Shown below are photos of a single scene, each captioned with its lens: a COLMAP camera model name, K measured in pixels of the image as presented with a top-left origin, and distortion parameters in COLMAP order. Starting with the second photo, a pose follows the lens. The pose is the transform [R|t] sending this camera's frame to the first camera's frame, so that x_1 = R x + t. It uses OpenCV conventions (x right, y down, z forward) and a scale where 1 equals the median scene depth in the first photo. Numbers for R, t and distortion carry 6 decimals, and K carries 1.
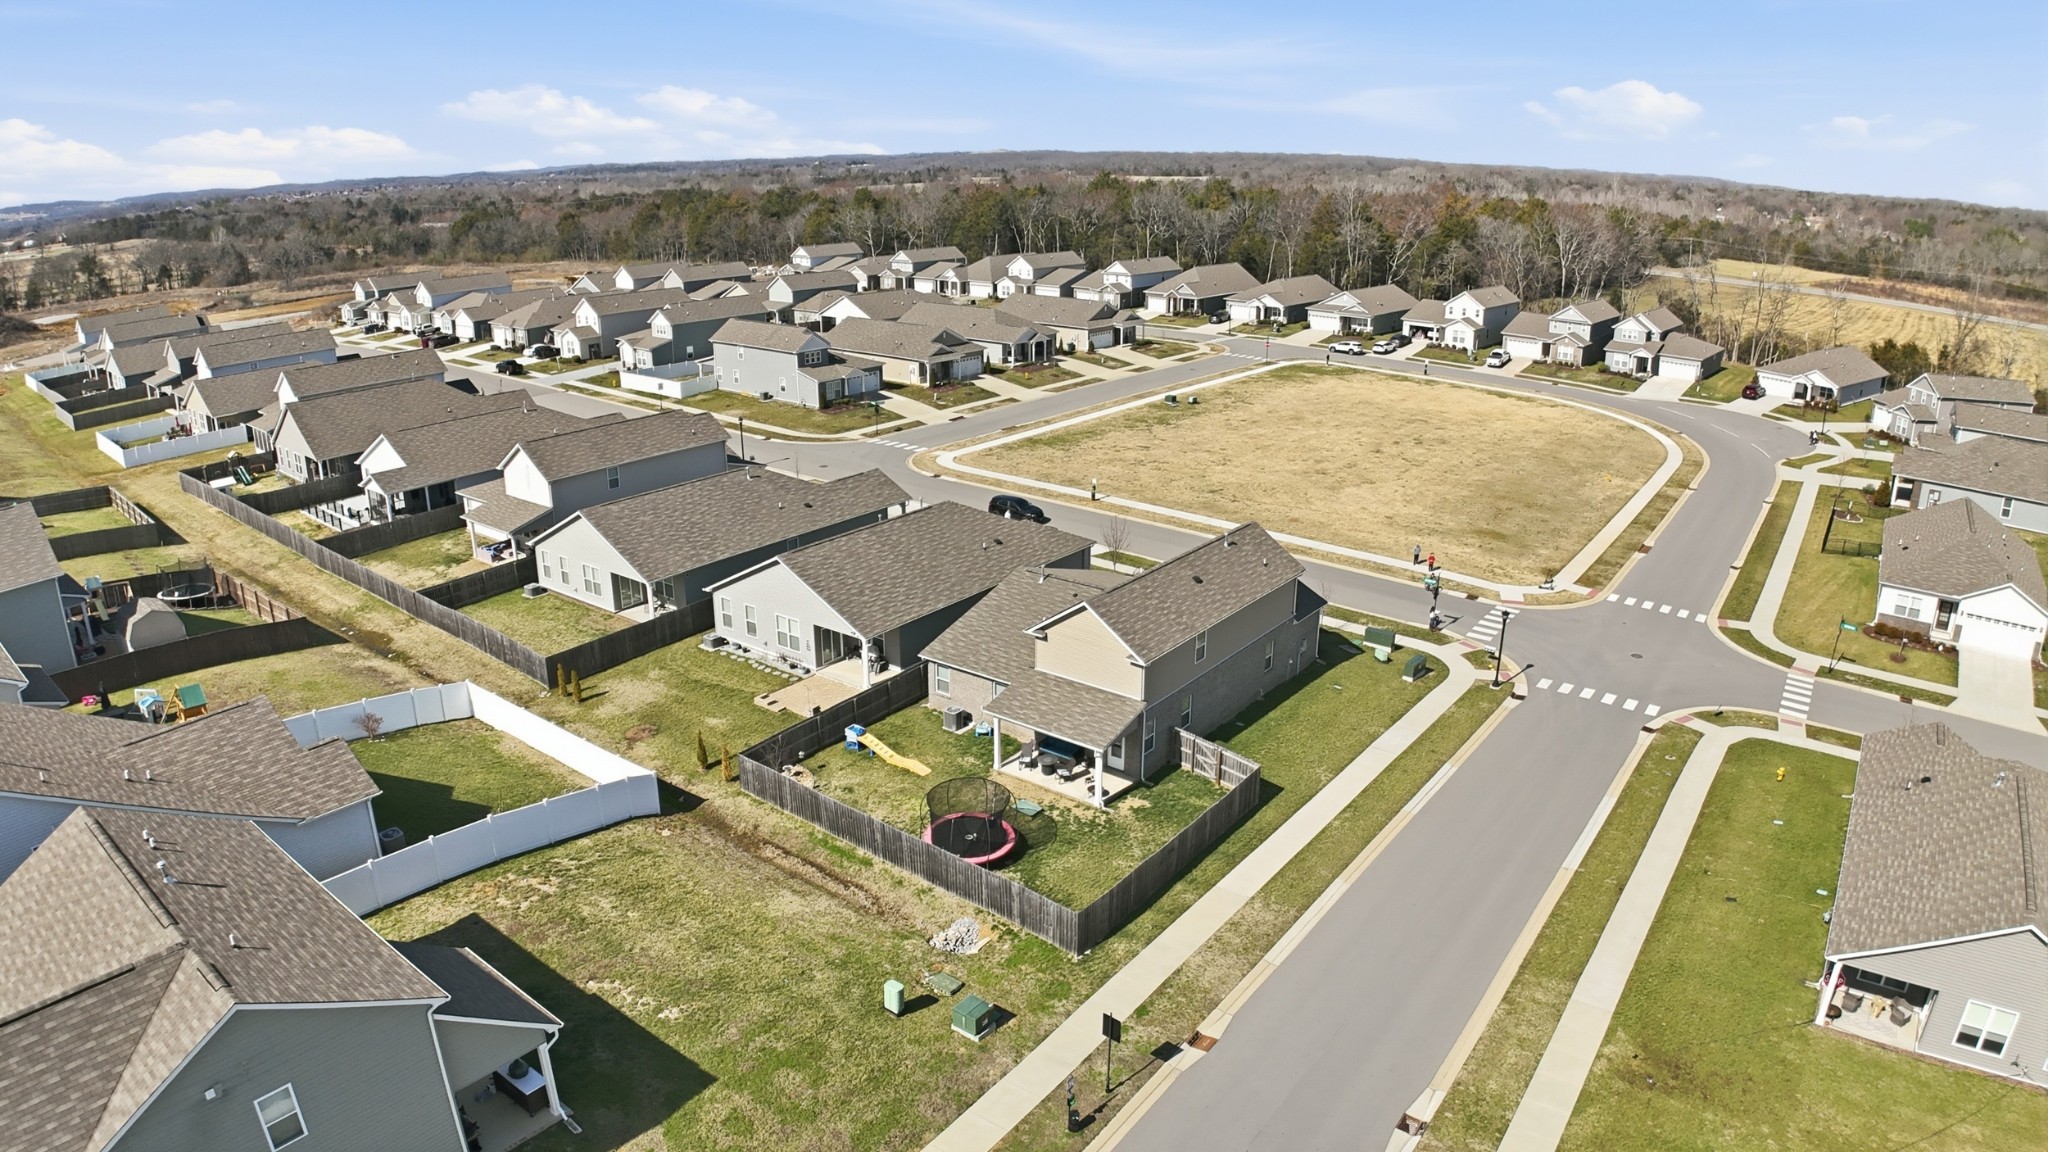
lens RADIAL K [[1251.6, 0, 1020.4], [0, 1251.6, 579.4], [0, 0, 1]] dist [-0.177619, 0.015977]
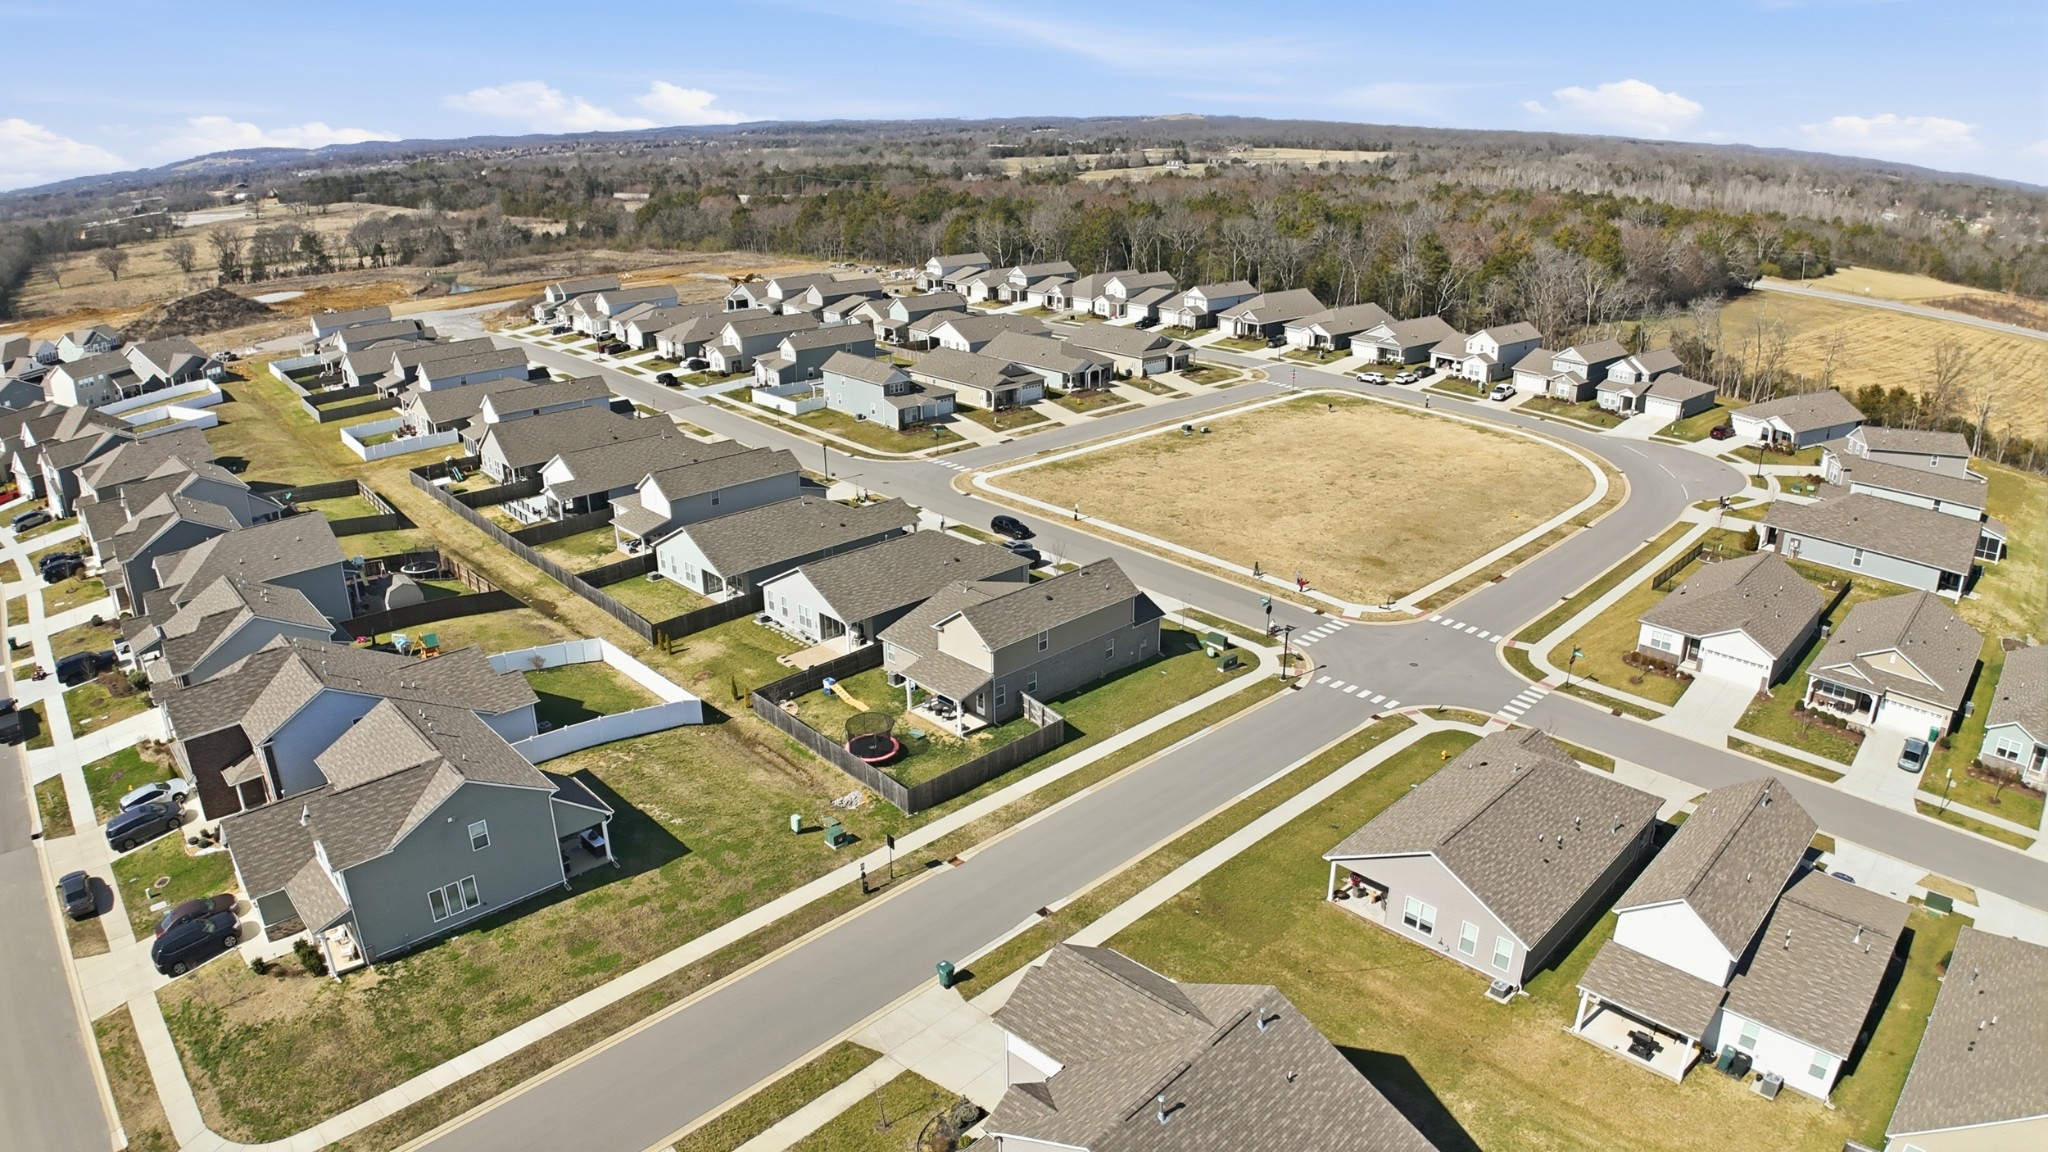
lens RADIAL K [[1251.6, 0, 1013.5], [0, 1251.6, 582.9], [0, 0, 1]] dist [-0.177619, 0.015977]
pose [[0.988403, 0.047687, -0.144175, 0.216780], [-0.042913, 0.998428, 0.036047, -0.048737], [0.145667, -0.029442, 0.988895, -0.364857]]
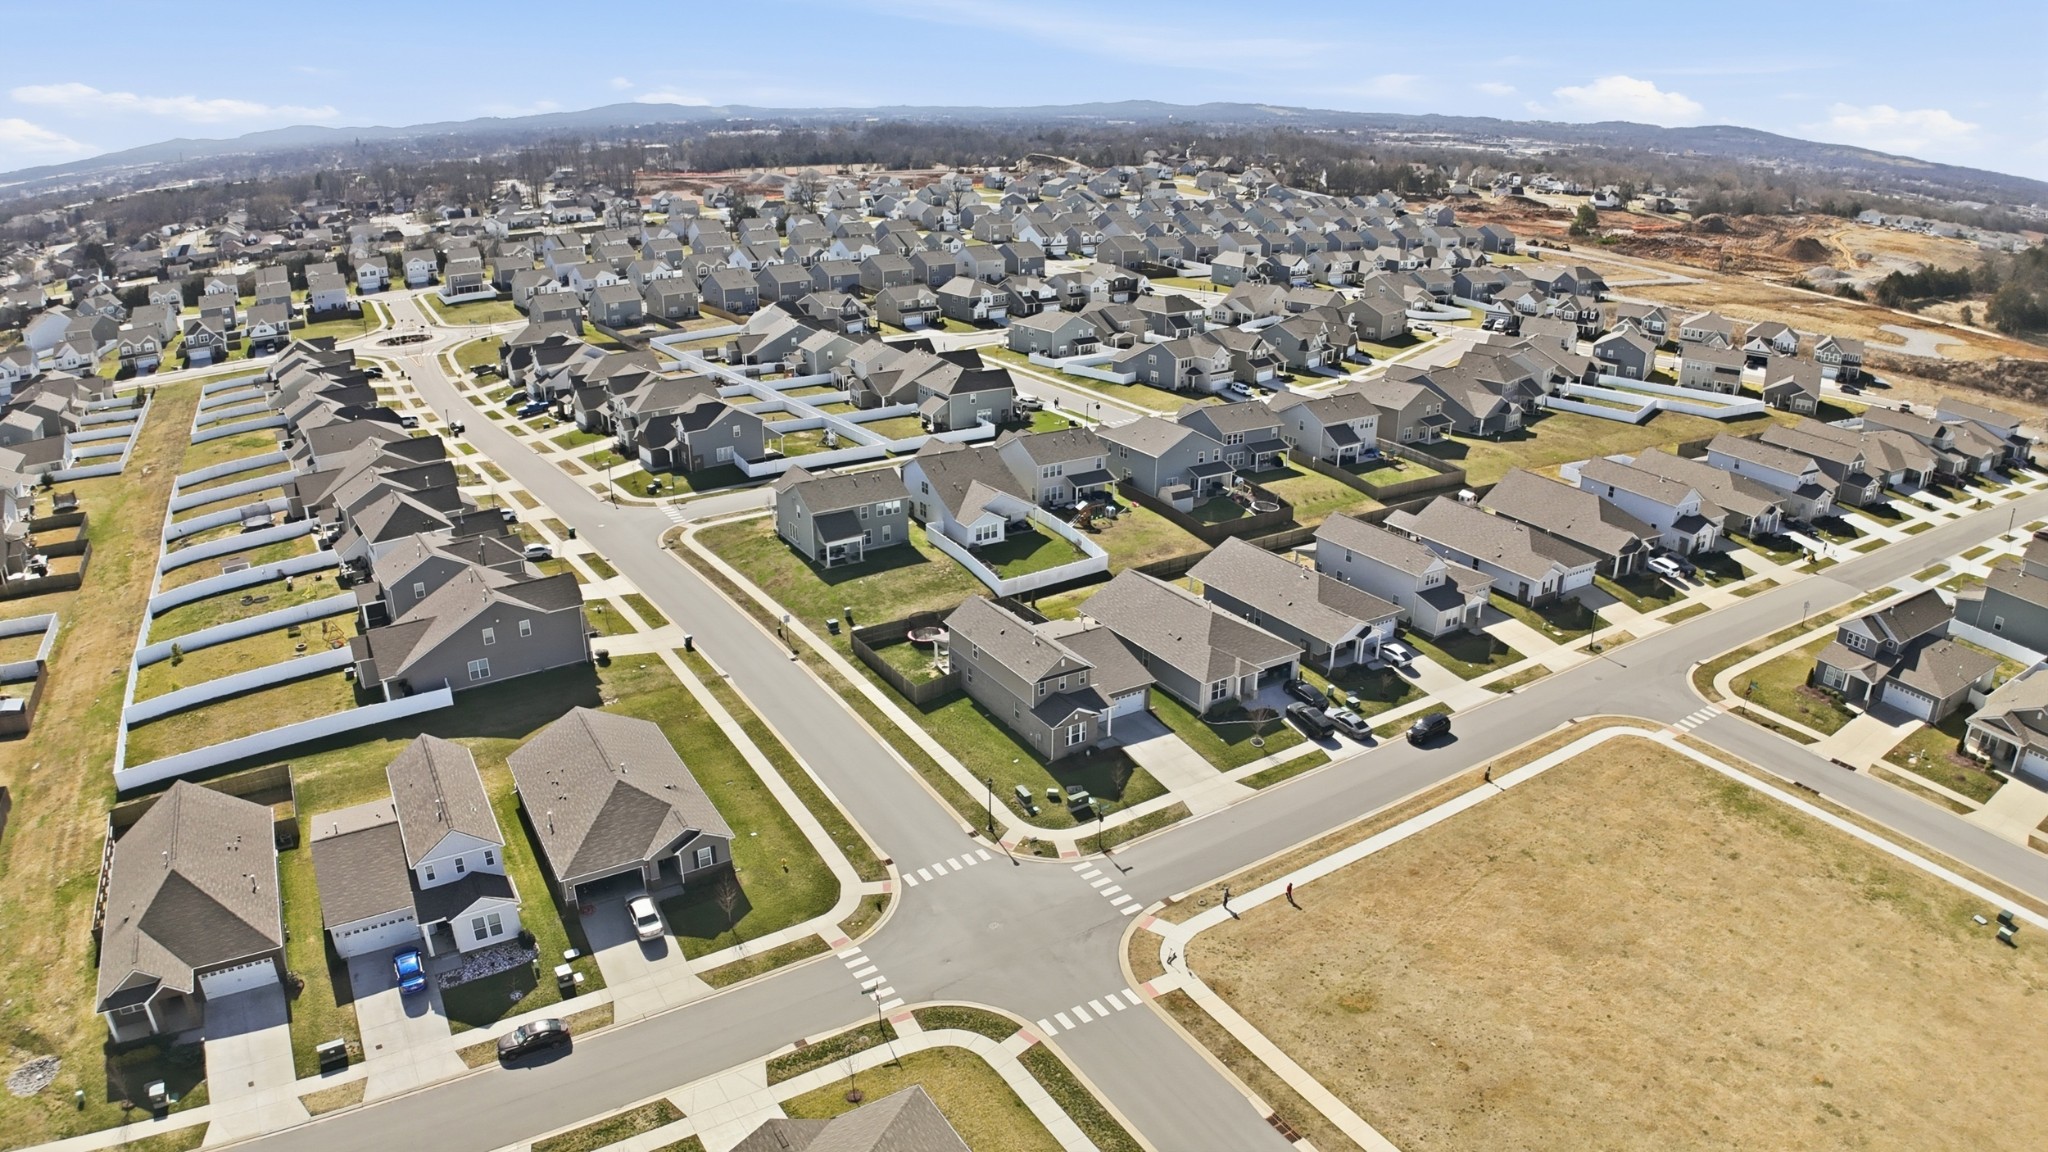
lens RADIAL K [[1251.6, 0, 1035.0], [0, 1251.6, 581.0], [0, 0, 1]] dist [-0.177619, 0.015977]
pose [[-0.349686, 0.341383, -0.872455, 1.169585], [-0.309687, 0.836779, 0.451548, -0.623324], [0.884202, 0.428088, -0.186888, 0.916955]]
